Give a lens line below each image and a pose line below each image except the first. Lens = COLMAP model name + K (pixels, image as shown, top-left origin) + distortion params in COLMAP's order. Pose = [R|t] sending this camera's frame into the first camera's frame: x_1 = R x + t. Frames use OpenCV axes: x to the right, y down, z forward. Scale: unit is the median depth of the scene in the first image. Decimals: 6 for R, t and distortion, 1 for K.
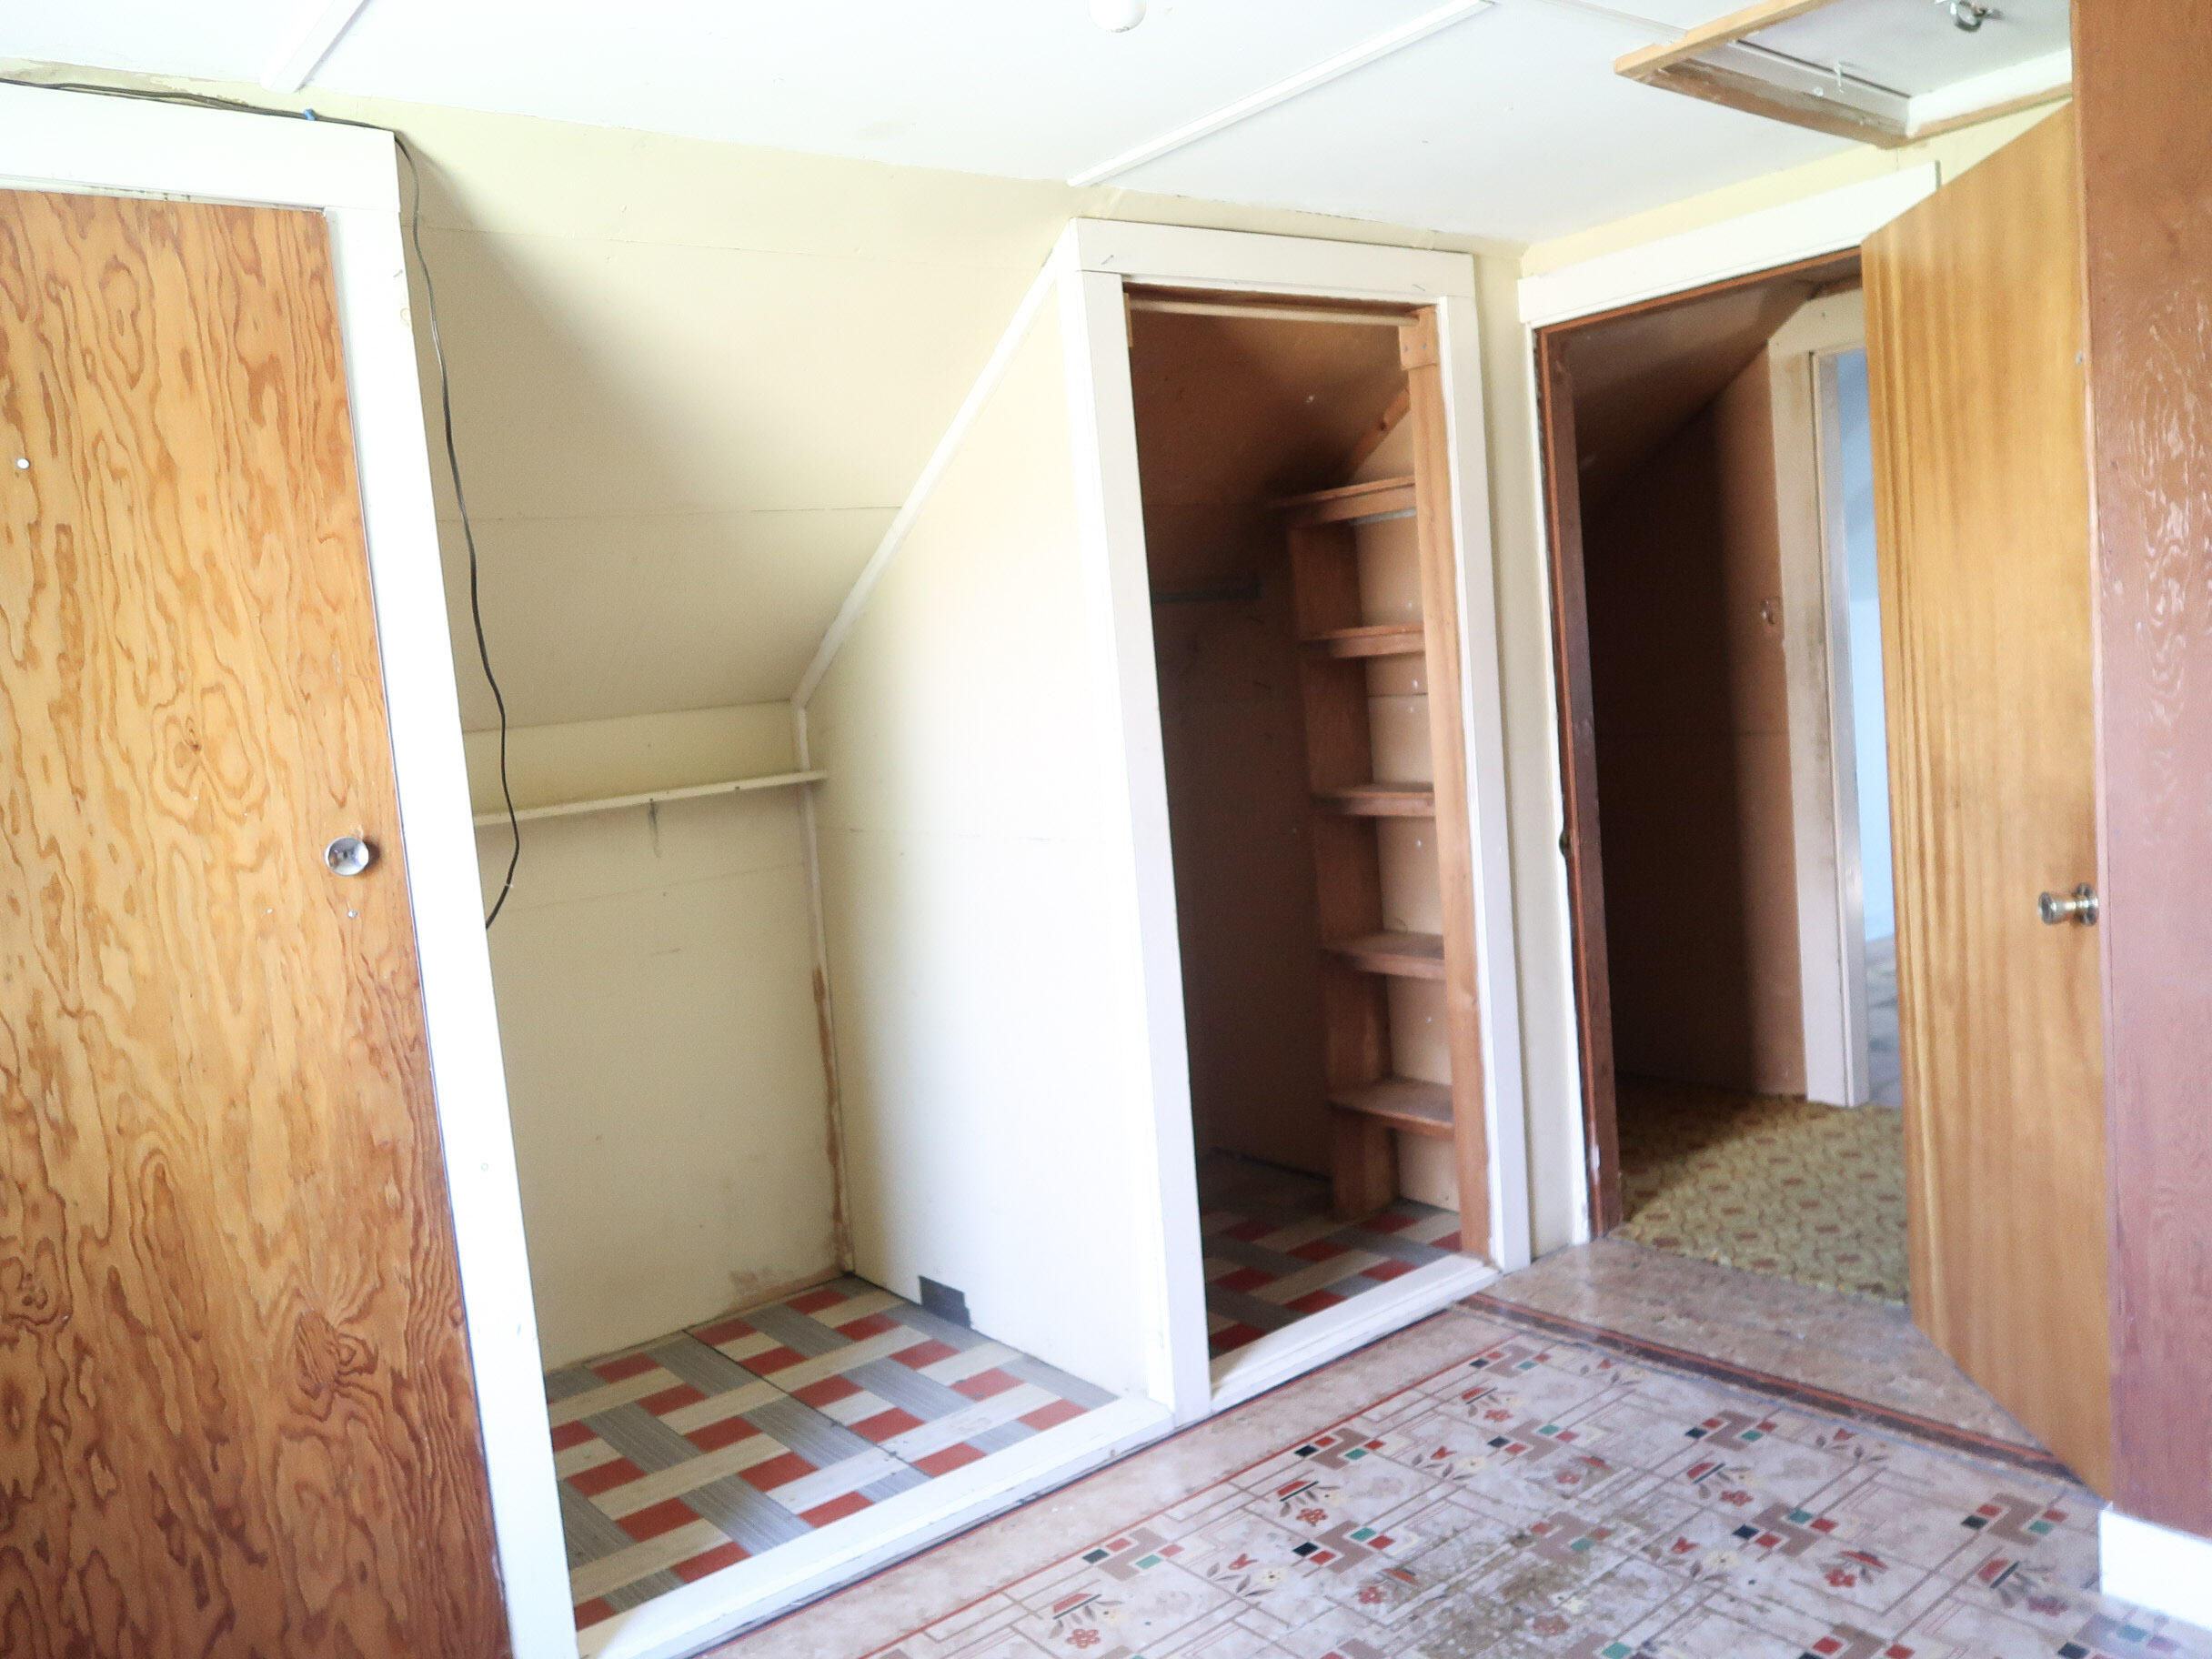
lens RADIAL K [[1724.0, 0, 1184.9], [0, 1724.0, 813.9], [0, 0, 1]] dist [-0.030662, 0.019364]
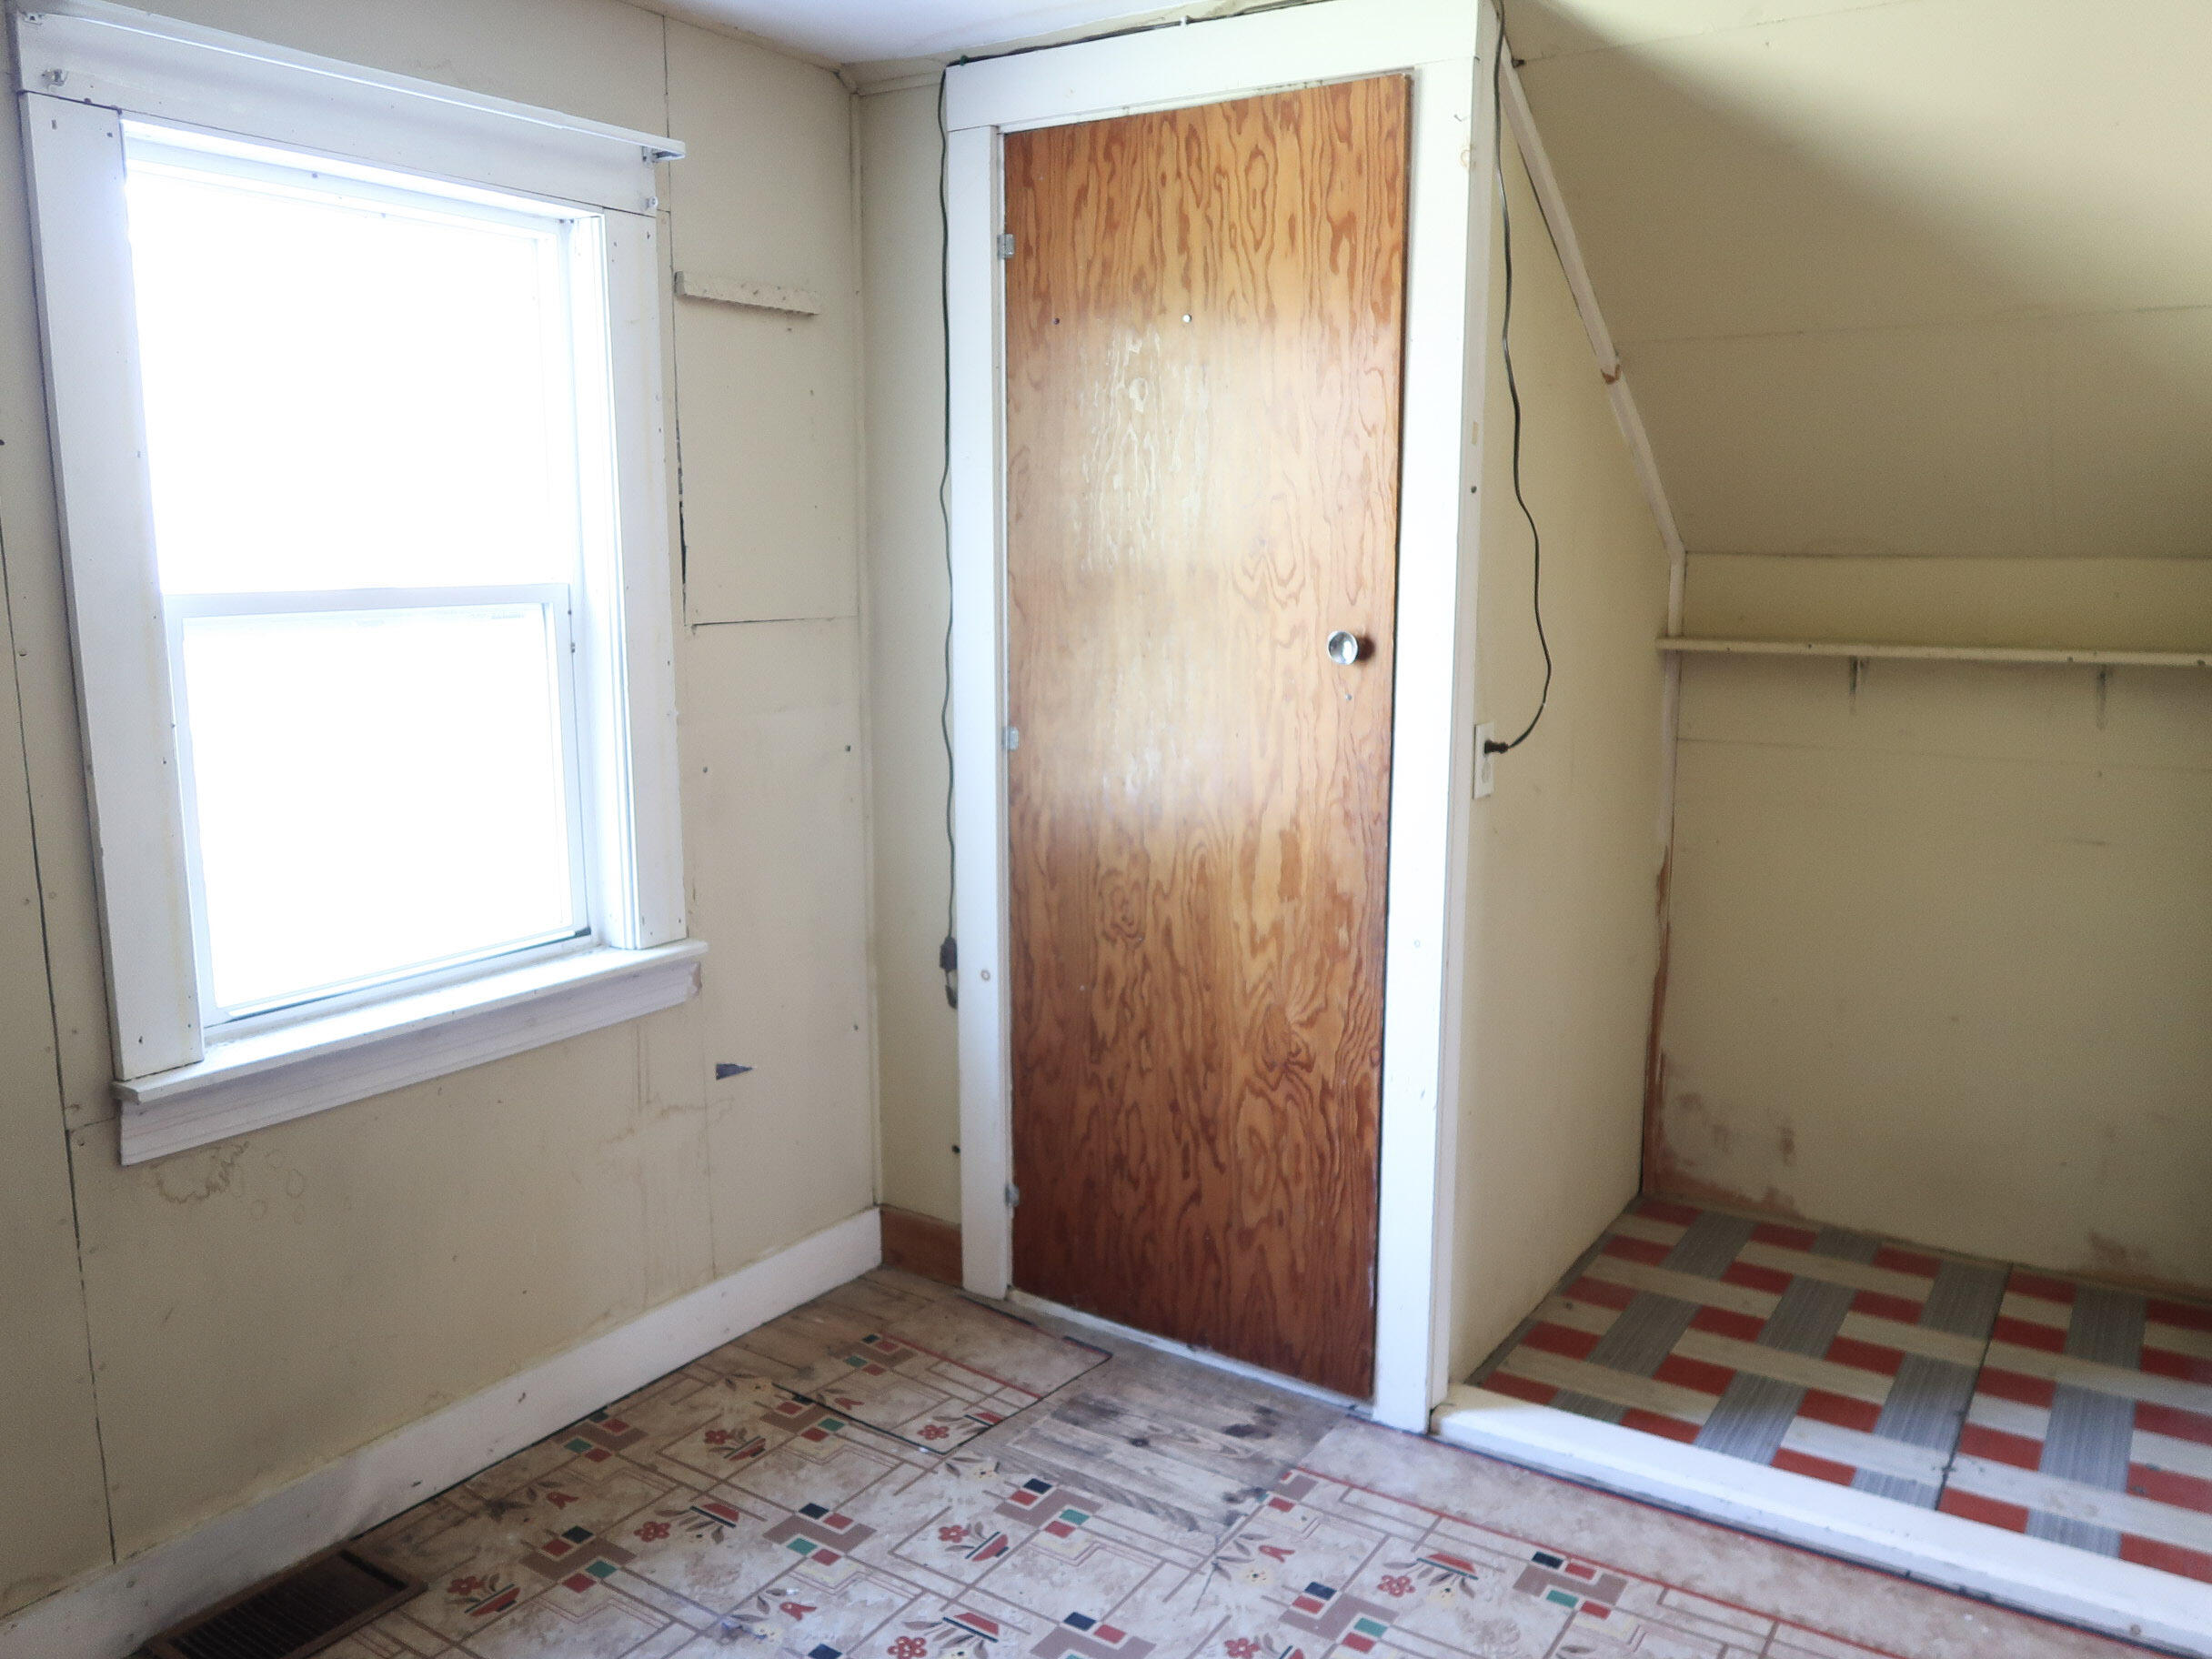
lens RADIAL K [[1724.0, 0, 1110.6], [0, 1724.0, 830.8], [0, 0, 1]] dist [-0.030662, 0.019364]
pose [[0.293327, 0.244911, -0.924109, 0.595089], [-0.117734, 0.968525, 0.219311, -0.095350], [0.948735, 0.044469, 0.312929, 0.490746]]
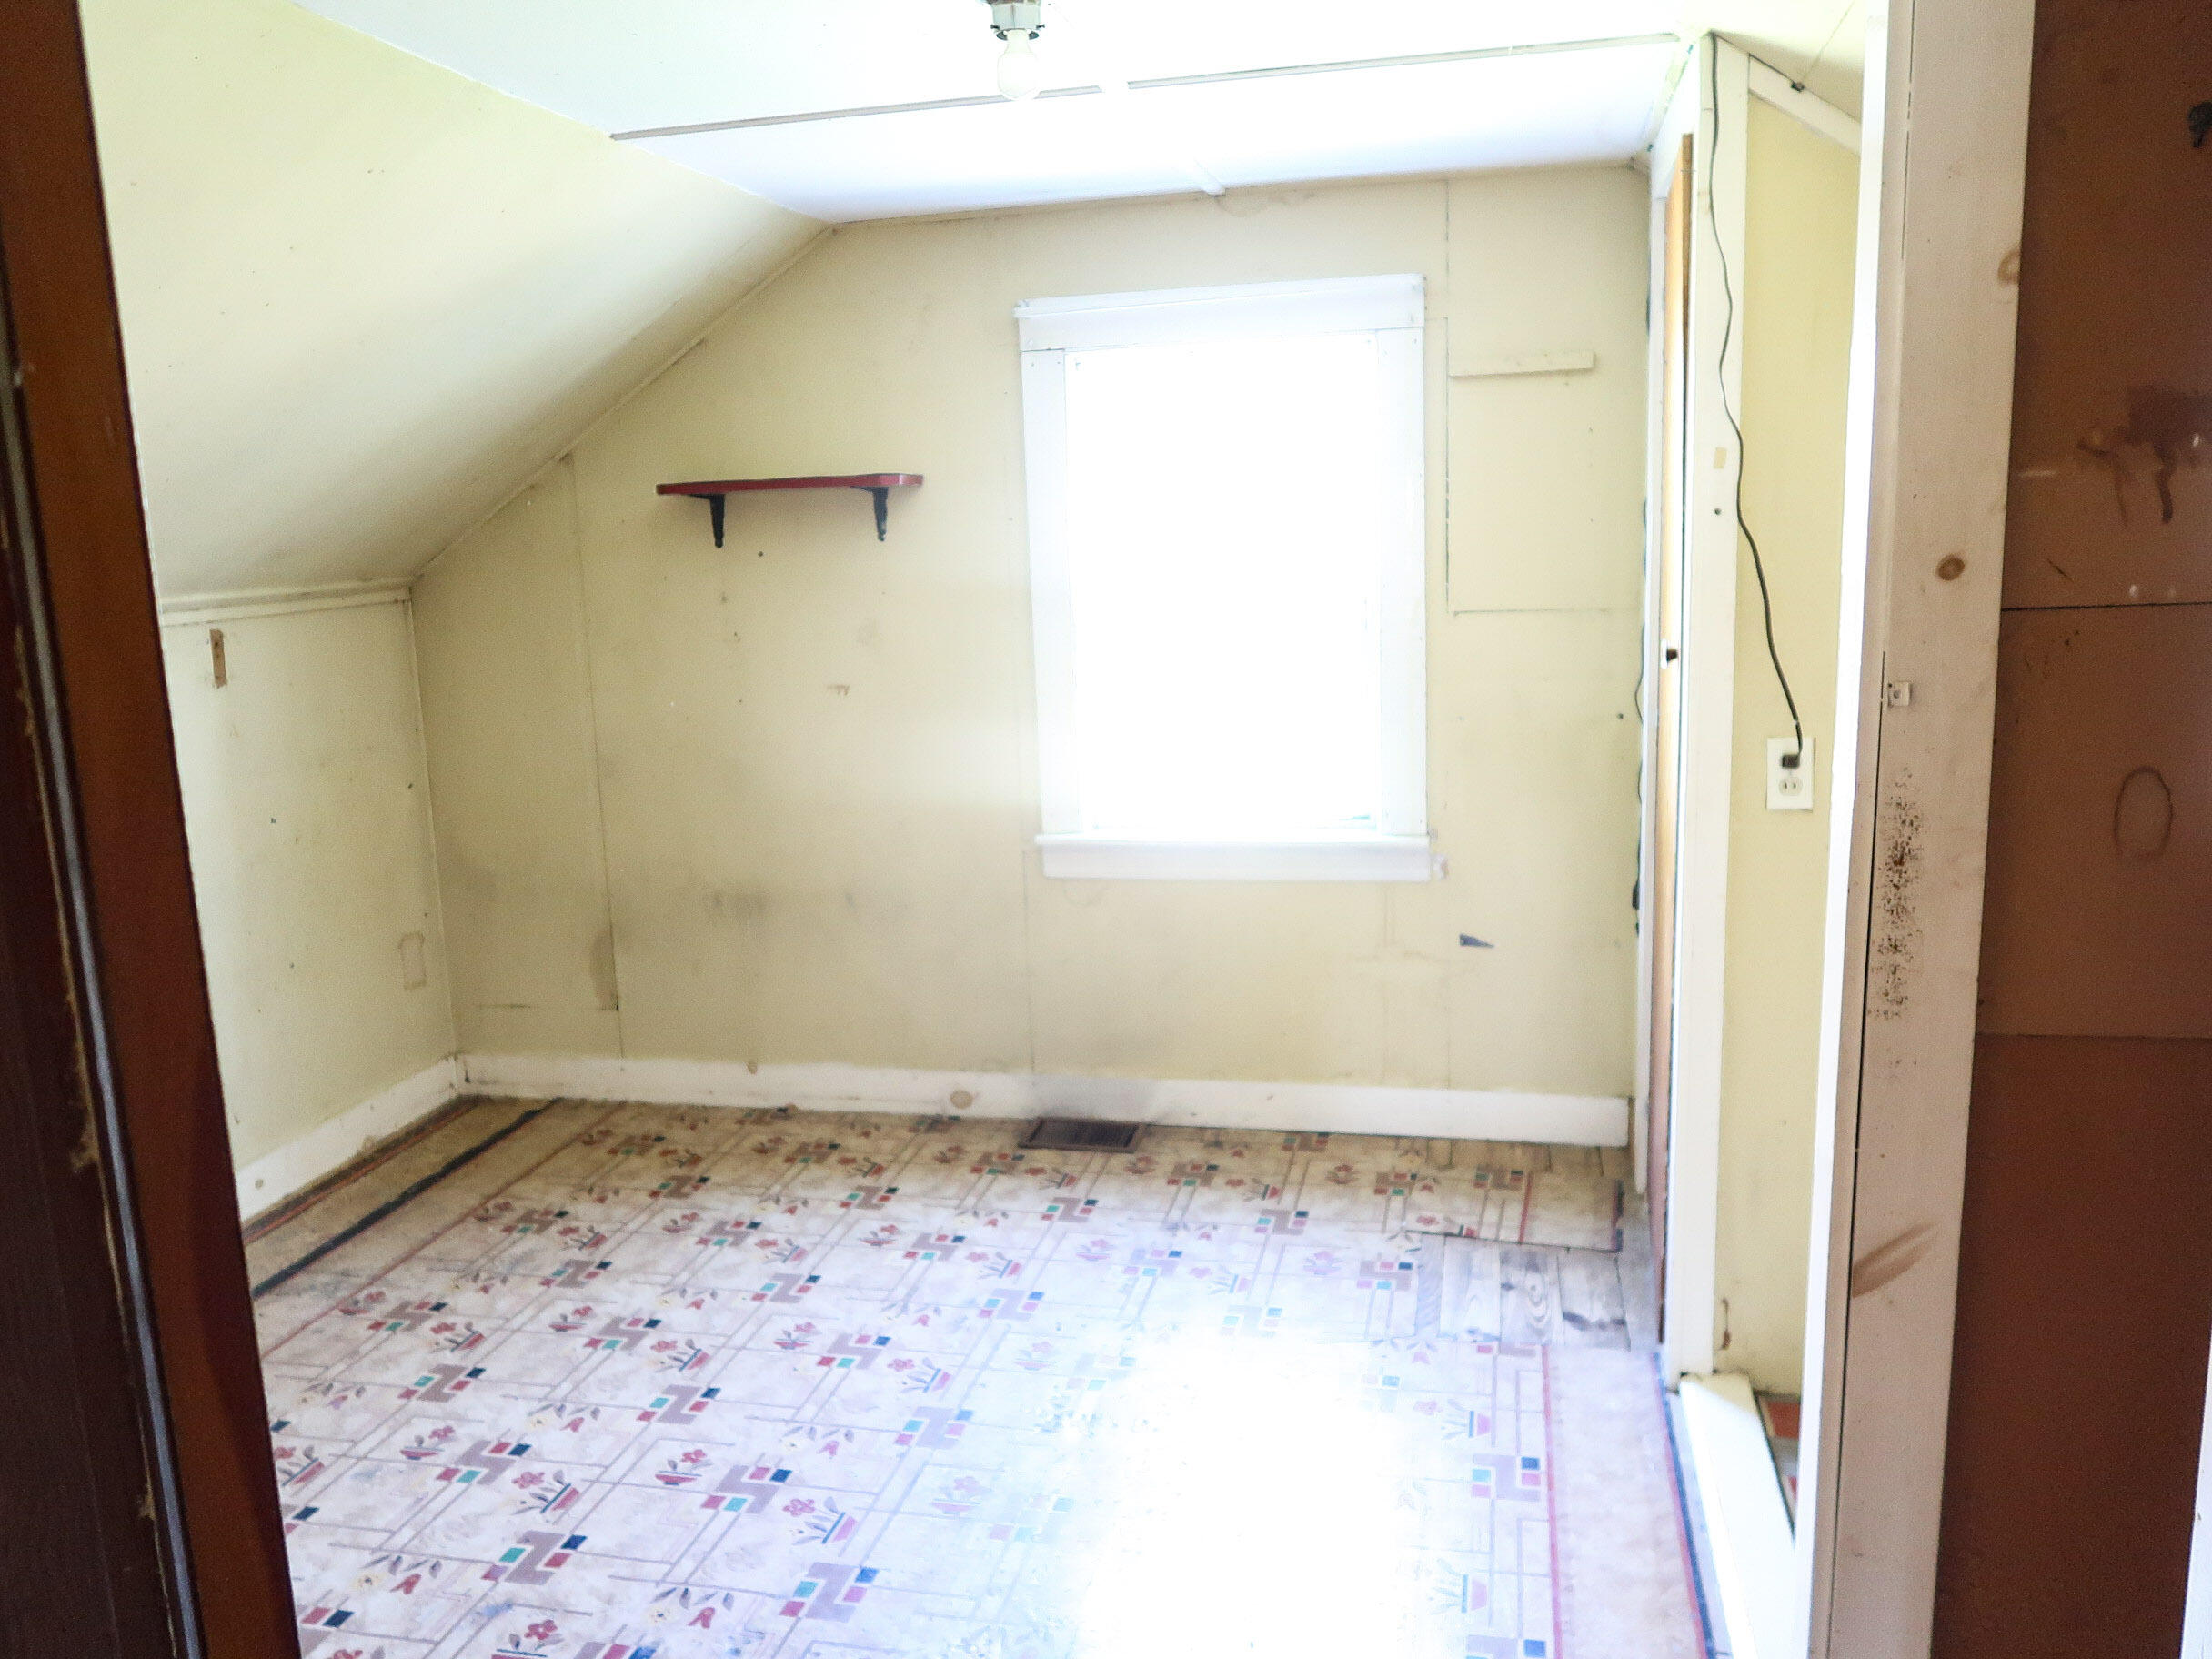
lens RADIAL K [[1724.0, 0, 1096.7], [0, 1724.0, 835.1], [0, 0, 1]] dist [-0.030662, 0.019364]
pose [[-0.795845, 0.219432, -0.564340, 0.618398], [0.050977, 0.952996, 0.298664, -0.201537], [0.603350, 0.208922, -0.769623, 1.340278]]
